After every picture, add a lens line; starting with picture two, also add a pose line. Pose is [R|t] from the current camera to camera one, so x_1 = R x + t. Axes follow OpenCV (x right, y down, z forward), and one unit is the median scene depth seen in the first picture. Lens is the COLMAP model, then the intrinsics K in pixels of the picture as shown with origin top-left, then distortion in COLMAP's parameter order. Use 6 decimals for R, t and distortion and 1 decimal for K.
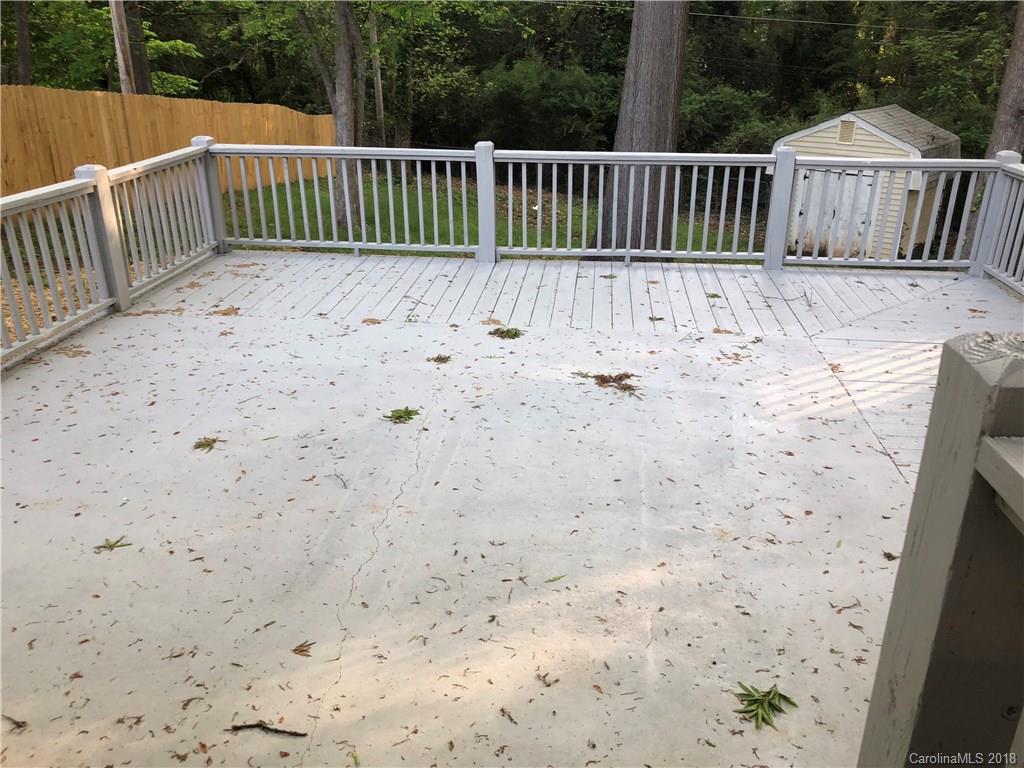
lens RADIAL K [[831.8, 0, 512.0], [0, 831.8, 376.4], [0, 0, 1]] dist [0.010140, -0.005276]
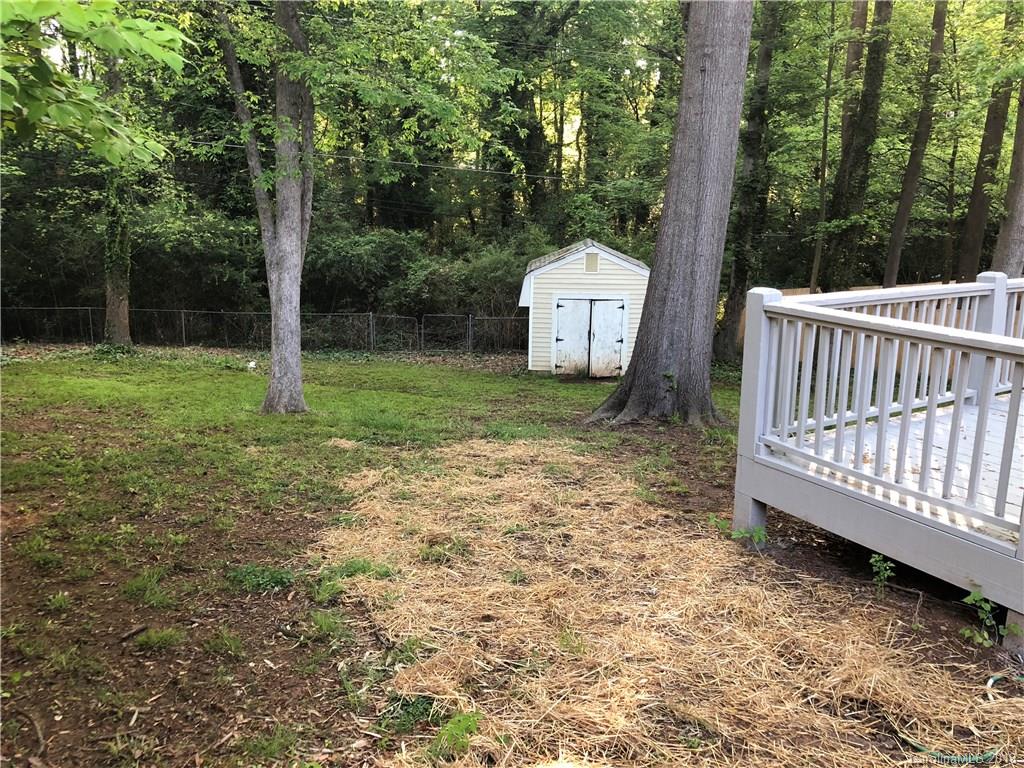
lens RADIAL K [[831.8, 0, 512.0], [0, 831.8, 376.4], [0, 0, 1]] dist [0.010140, -0.005276]
pose [[0.798561, -0.127616, 0.588229, -0.345941], [0.221459, 0.971009, -0.089986, -0.073178], [-0.559692, 0.202128, 0.803672, 0.210318]]
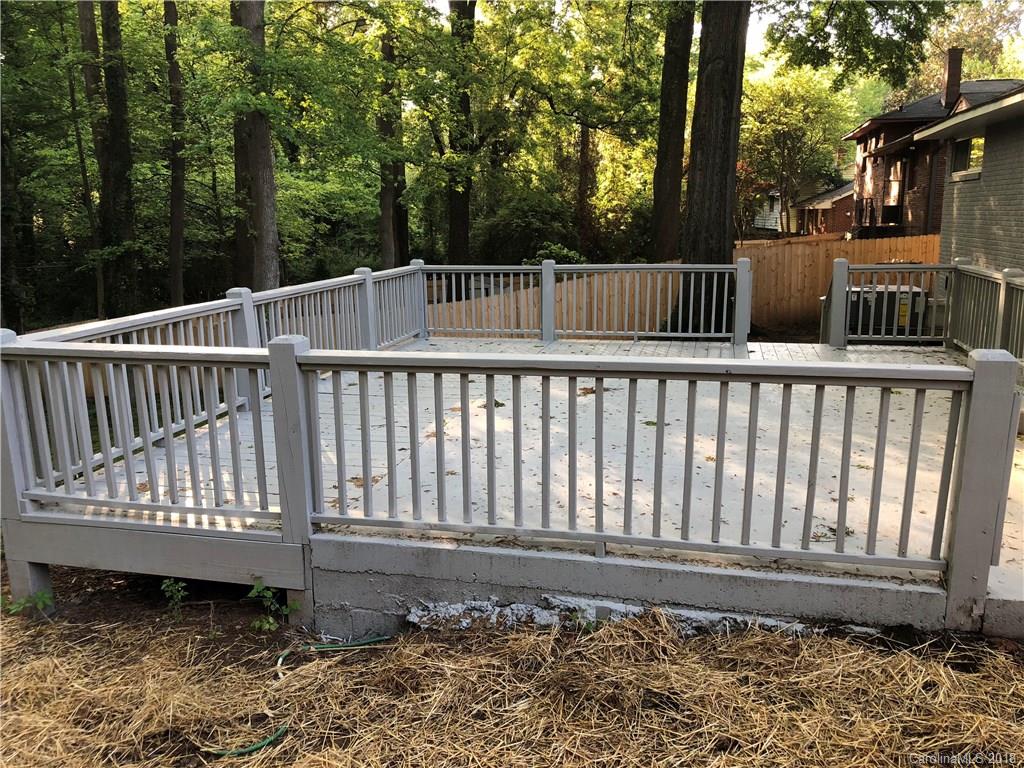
lens RADIAL K [[831.8, 0, 512.0], [0, 831.8, 376.4], [0, 0, 1]] dist [0.010140, -0.005276]
pose [[0.133786, -0.200390, 0.970538, -0.336297], [0.394099, 0.909331, 0.133427, -0.068392], [-0.909278, 0.364638, 0.200630, 0.197330]]
